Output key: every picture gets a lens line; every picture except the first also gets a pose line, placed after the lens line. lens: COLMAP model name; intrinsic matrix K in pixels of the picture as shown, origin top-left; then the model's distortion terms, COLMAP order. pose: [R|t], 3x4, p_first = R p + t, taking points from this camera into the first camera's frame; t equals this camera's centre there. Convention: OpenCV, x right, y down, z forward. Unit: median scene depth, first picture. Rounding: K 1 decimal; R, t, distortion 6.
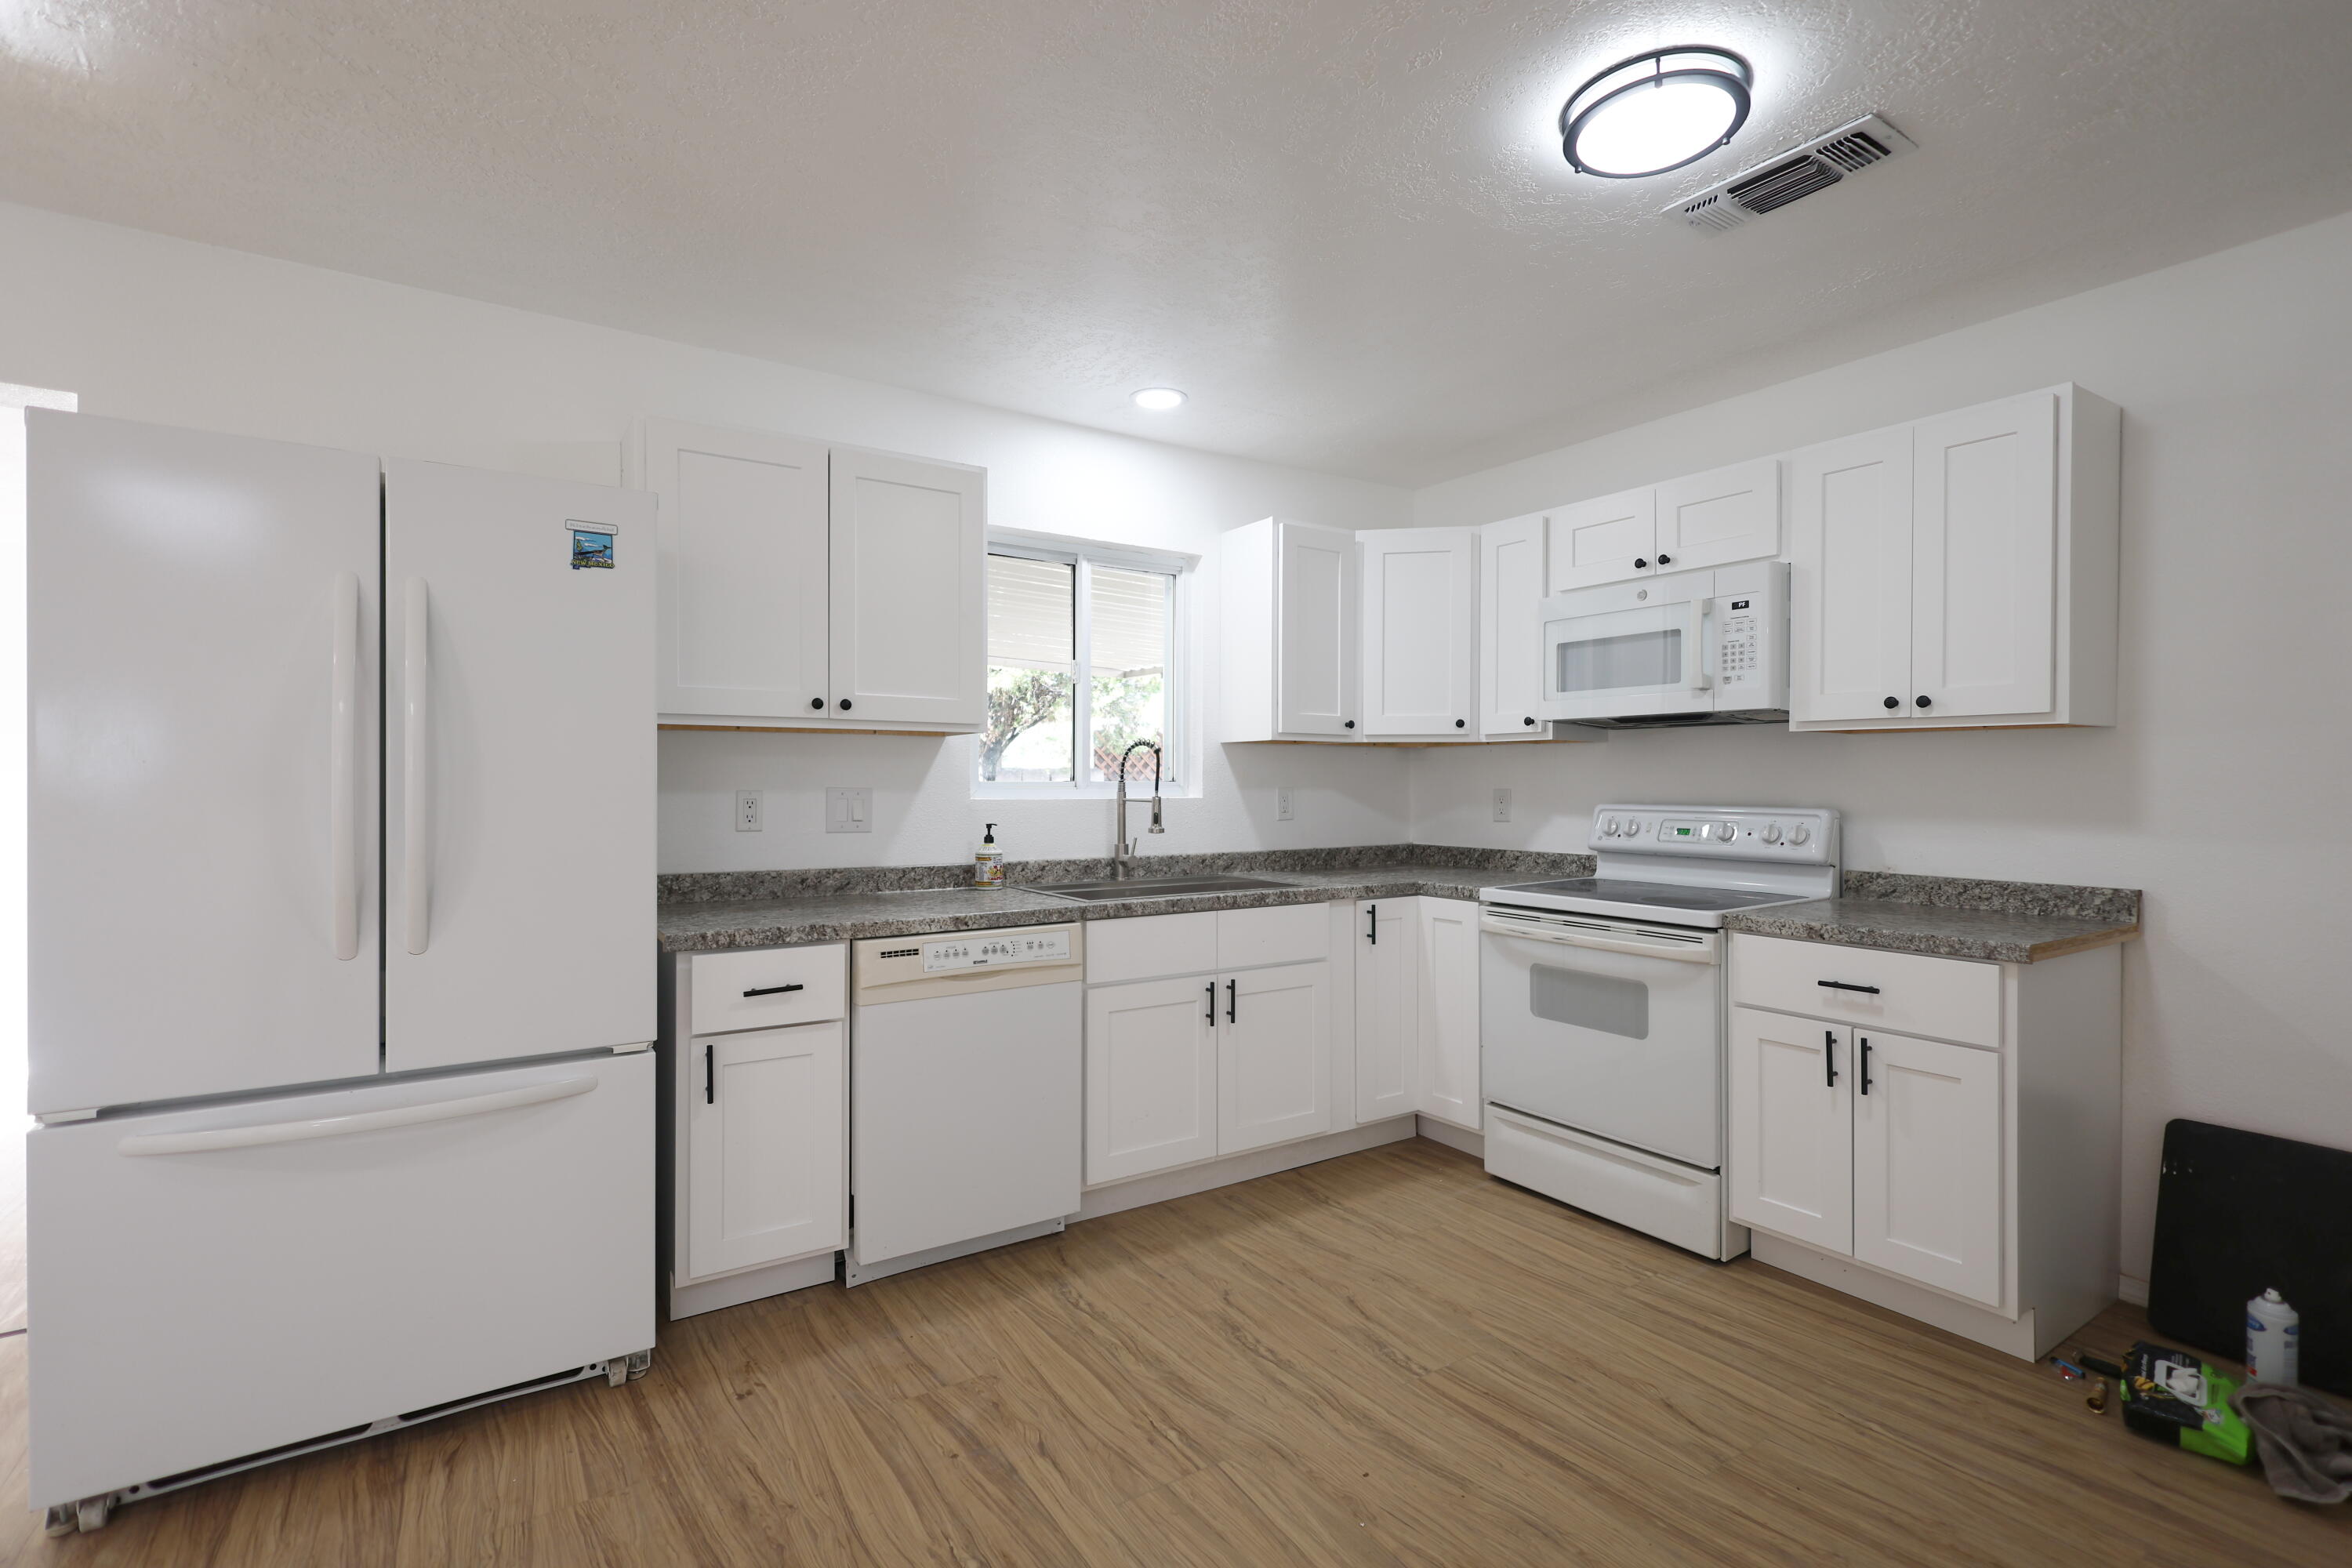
lens RADIAL K [[1081.2, 0, 1155.8], [0, 1081.2, 792.3], [0, 0, 1]] dist [0.000688, 0.001443]
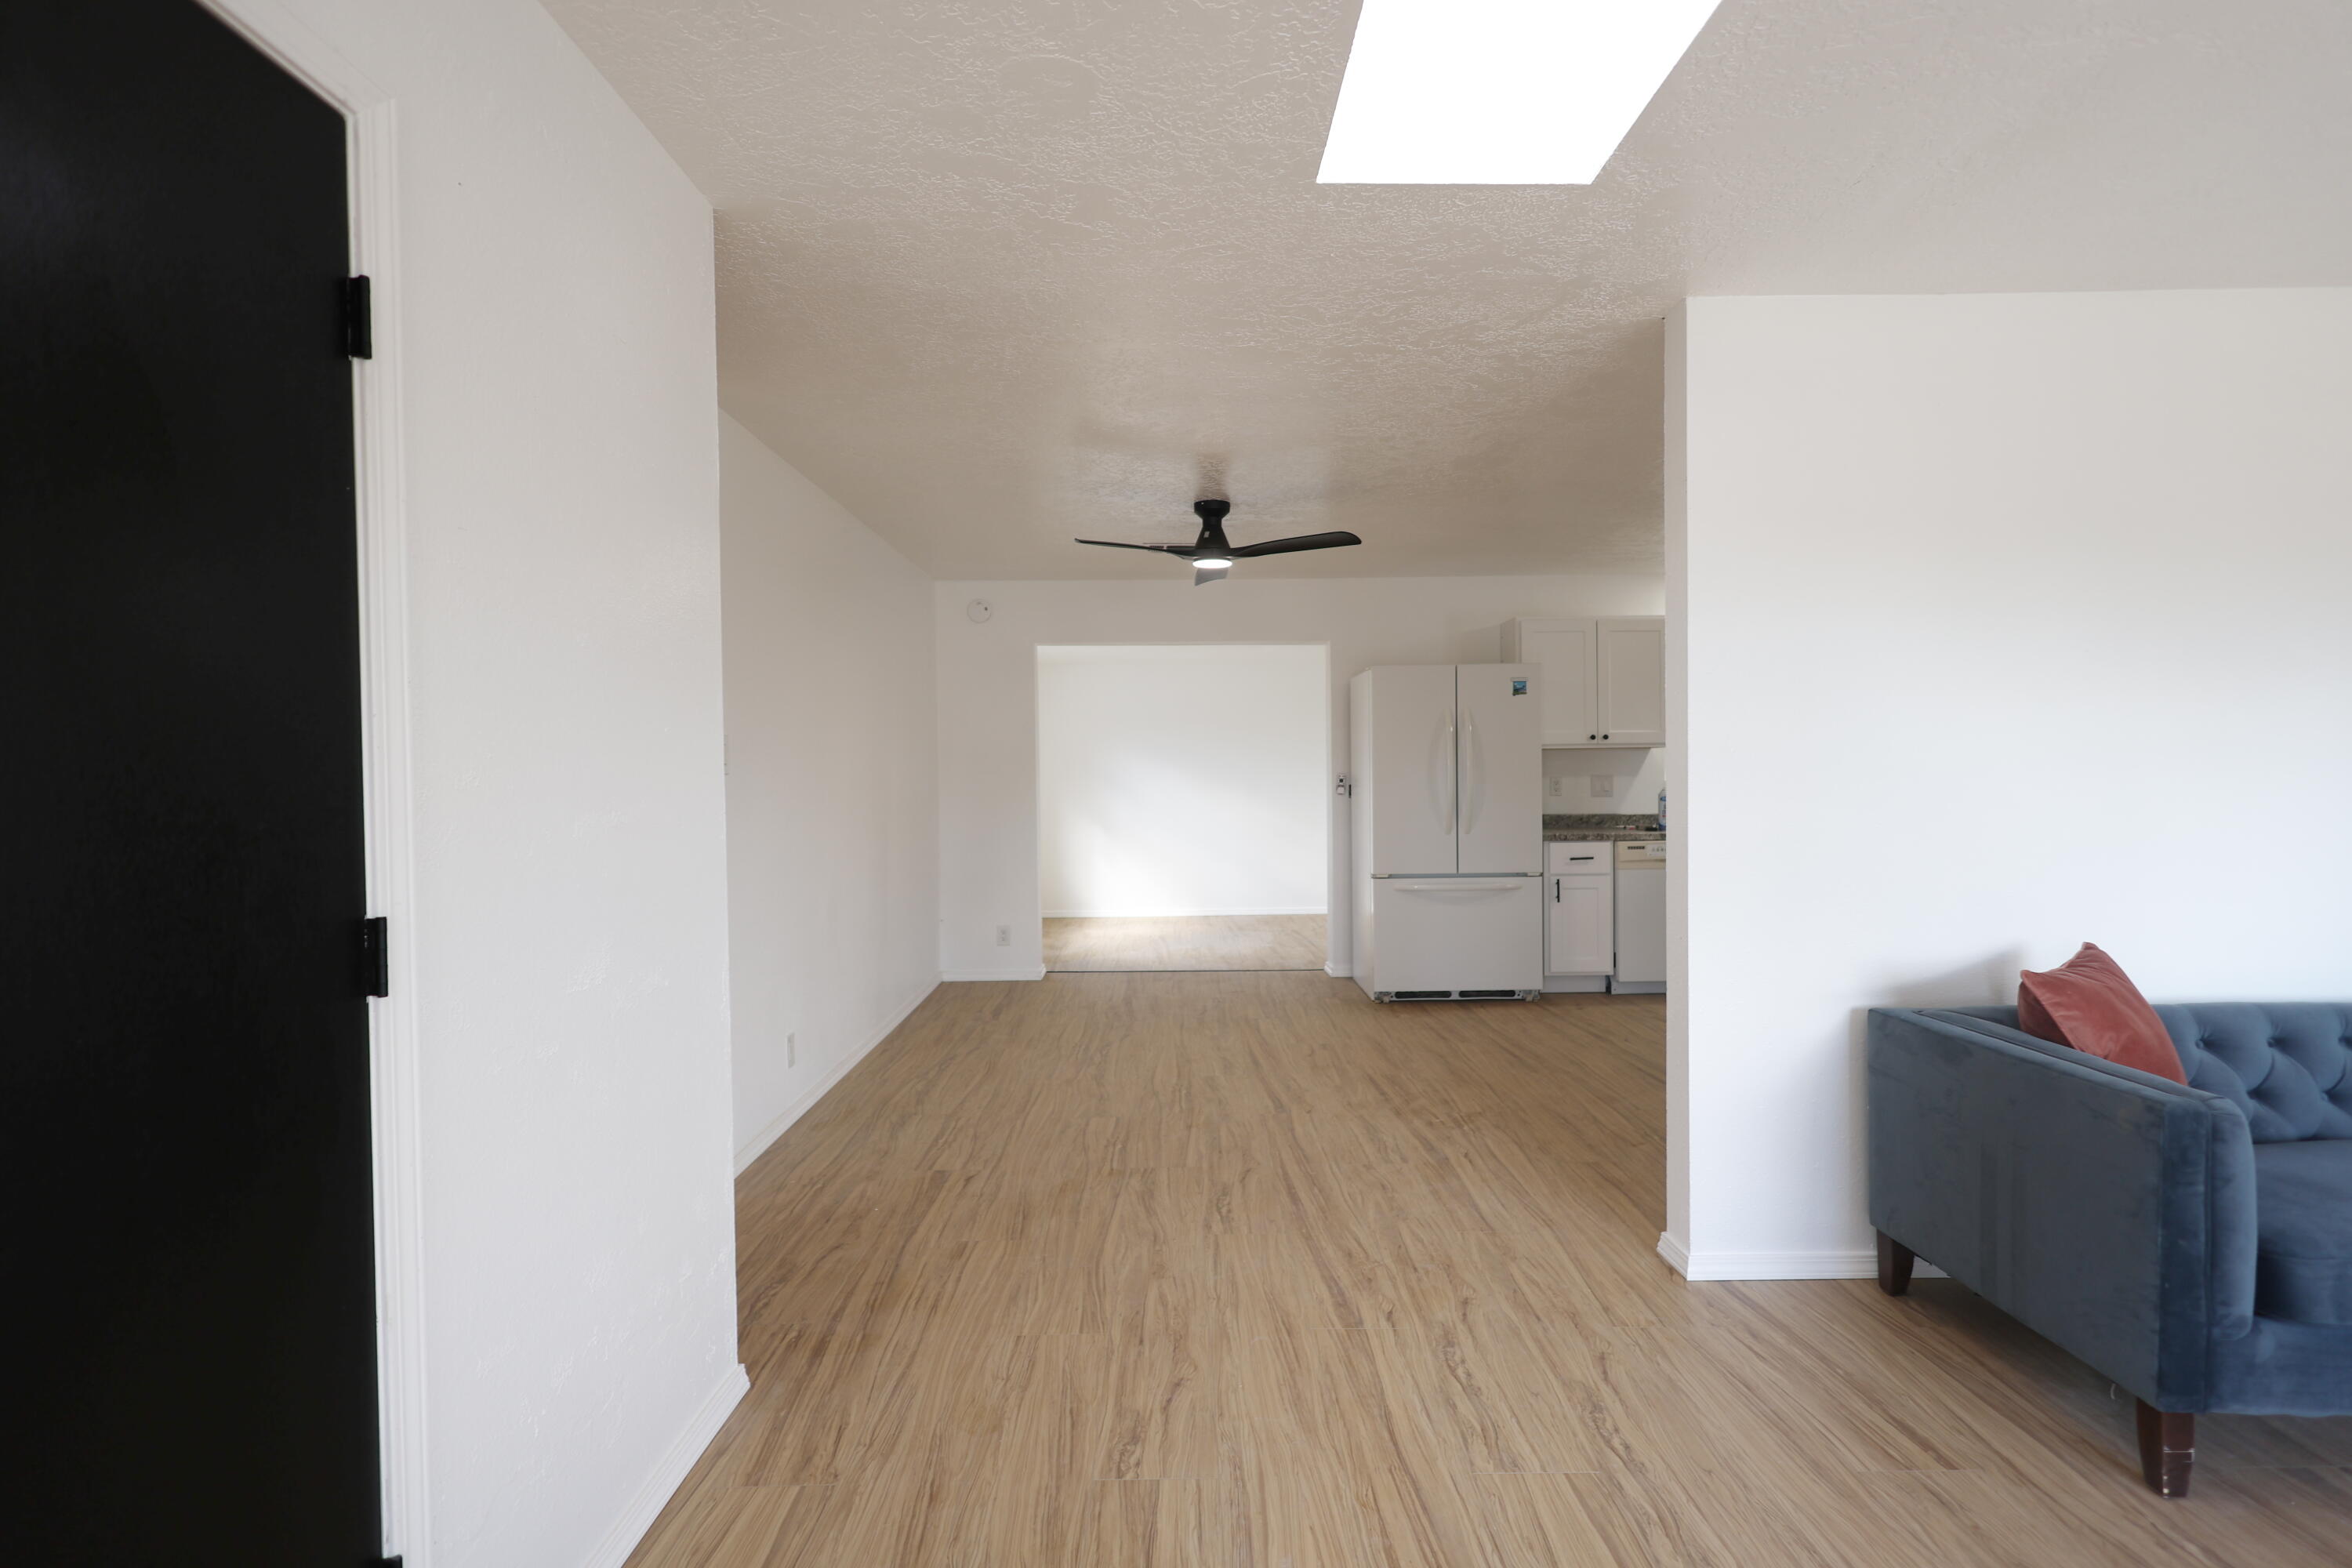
lens RADIAL K [[1081.2, 0, 1176.6], [0, 1081.2, 785.6], [0, 0, 1]] dist [0.000688, 0.001443]
pose [[0.845396, -0.004904, -0.534118, 0.166462], [0.008192, 0.999959, 0.003785, 0.002088], [0.534077, -0.007575, 0.845402, -1.479838]]
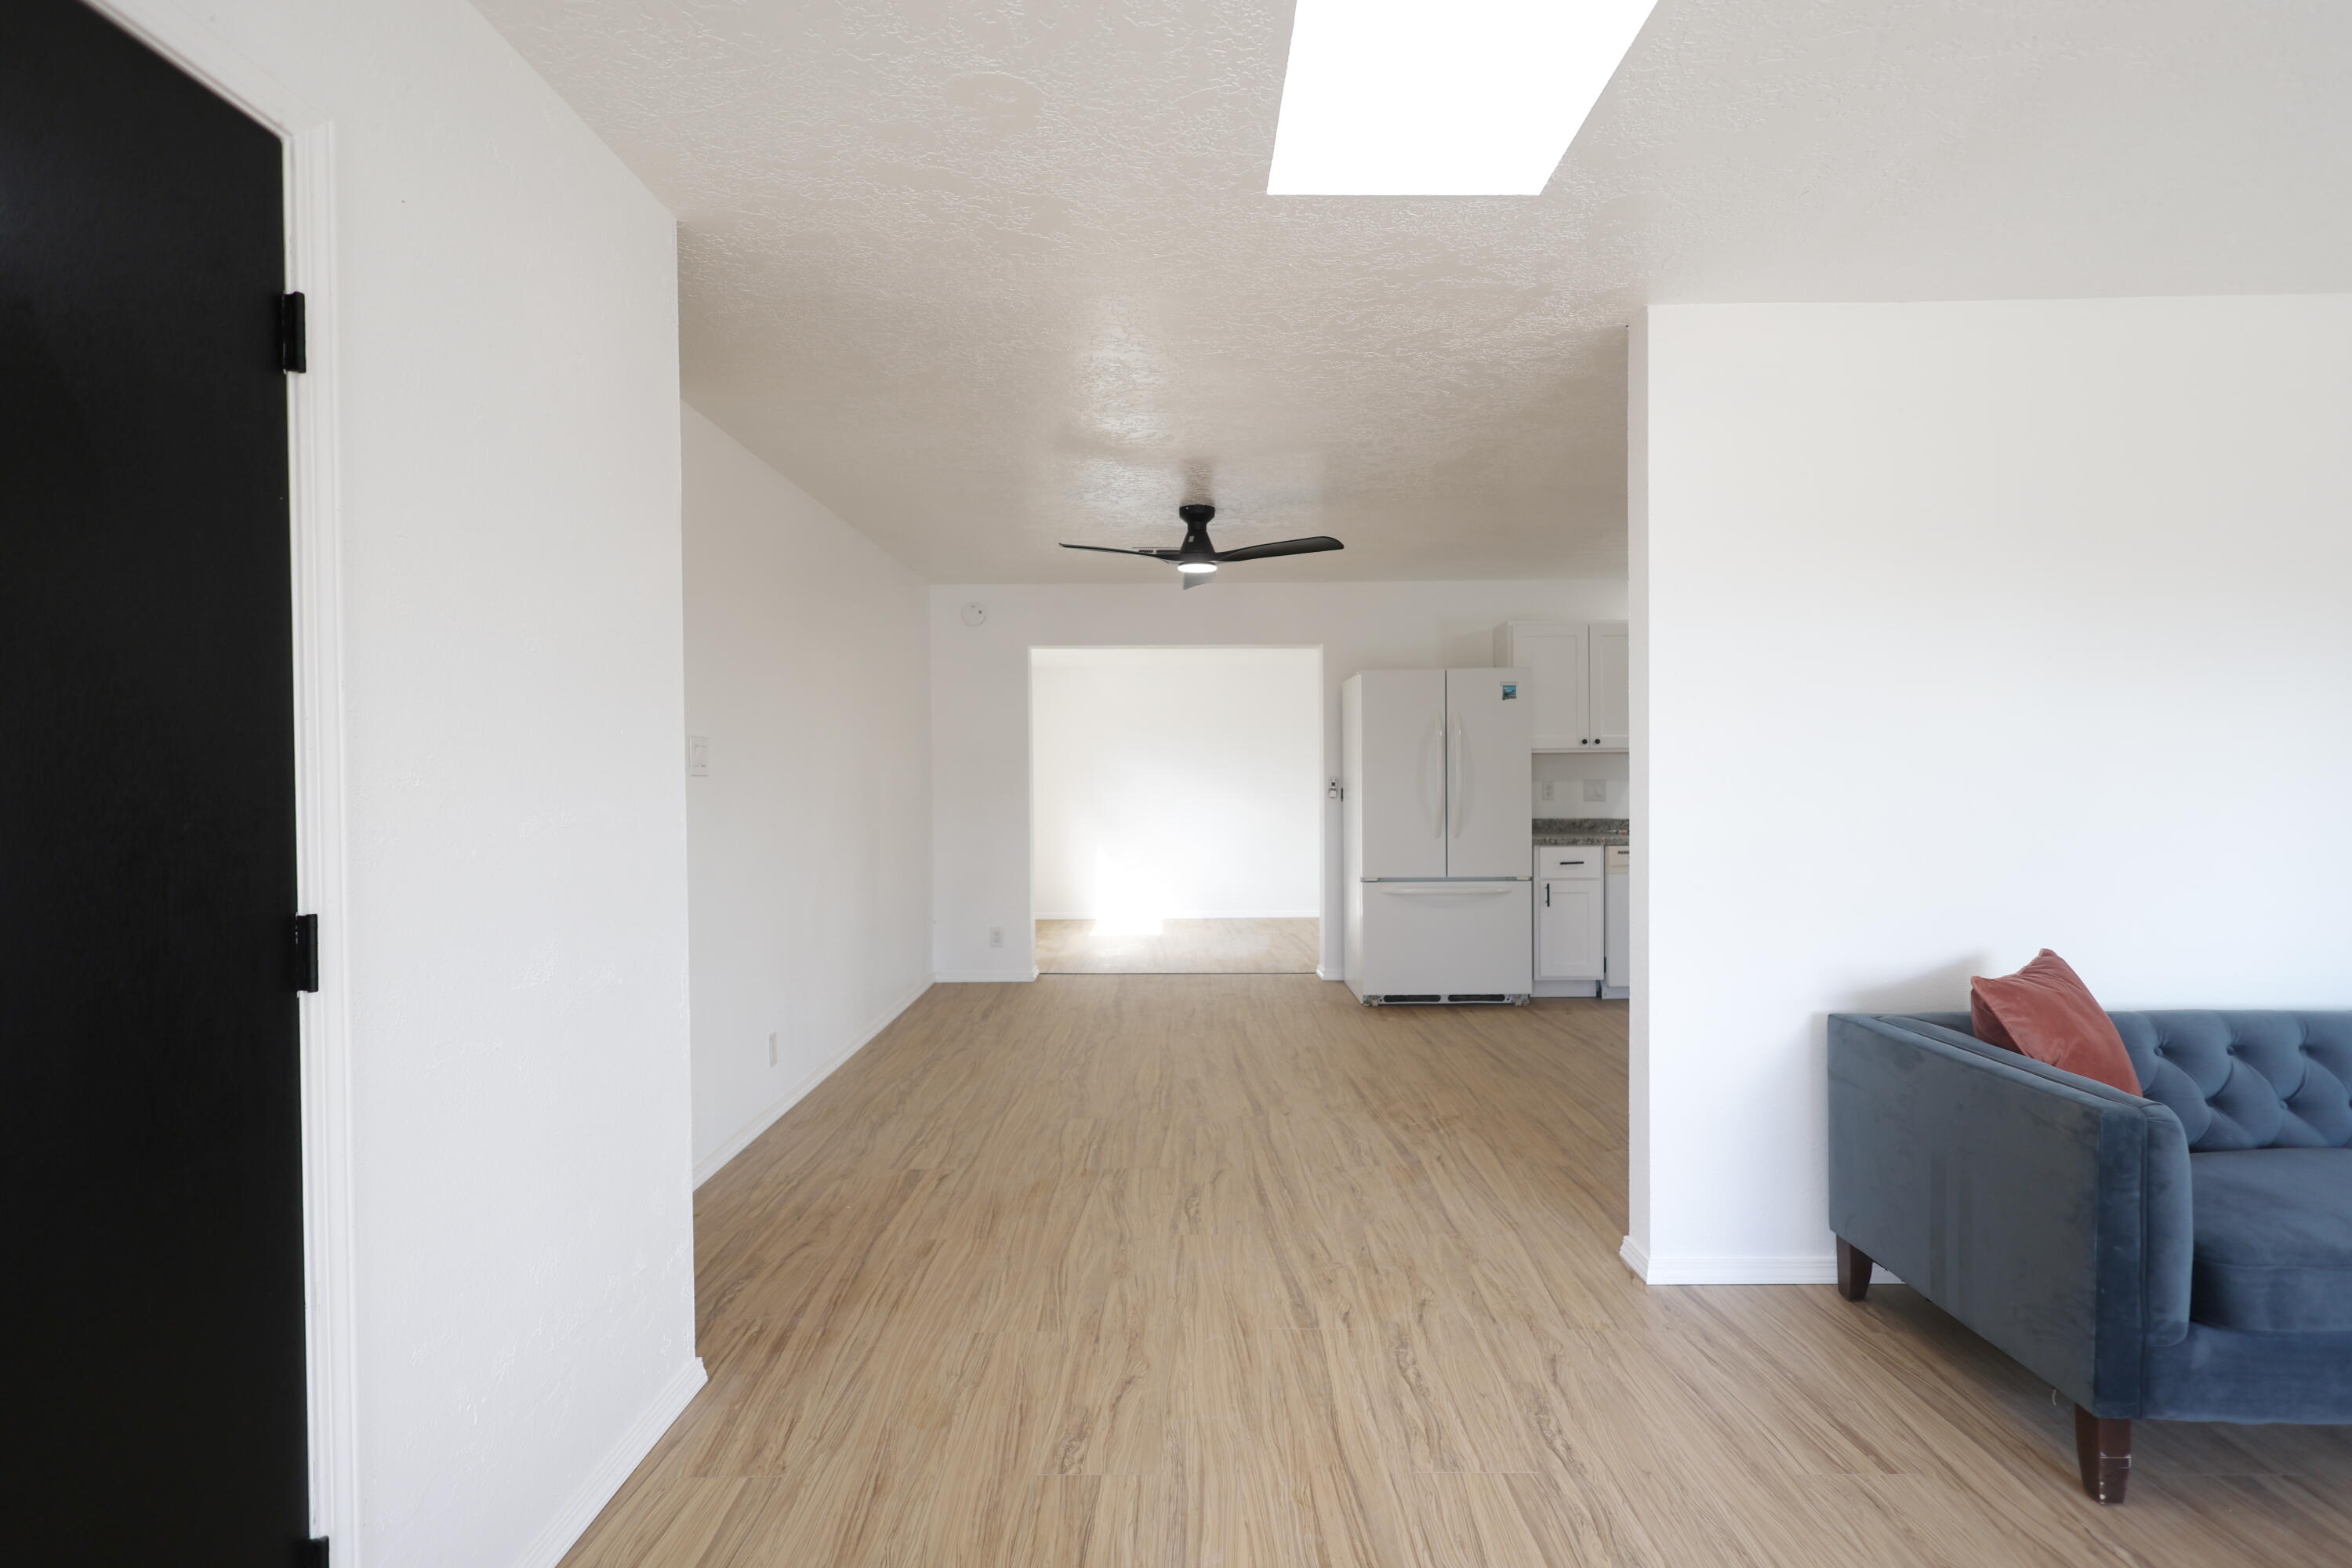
lens RADIAL K [[1081.2, 0, 1176.6], [0, 1081.2, 784.4], [0, 0, 1]] dist [0.000688, 0.001443]
pose [[0.839038, -0.003988, -0.544059, 0.213050], [0.004712, 0.999989, -0.000063, 0.001871], [0.544053, -0.002510, 0.839047, -1.462106]]
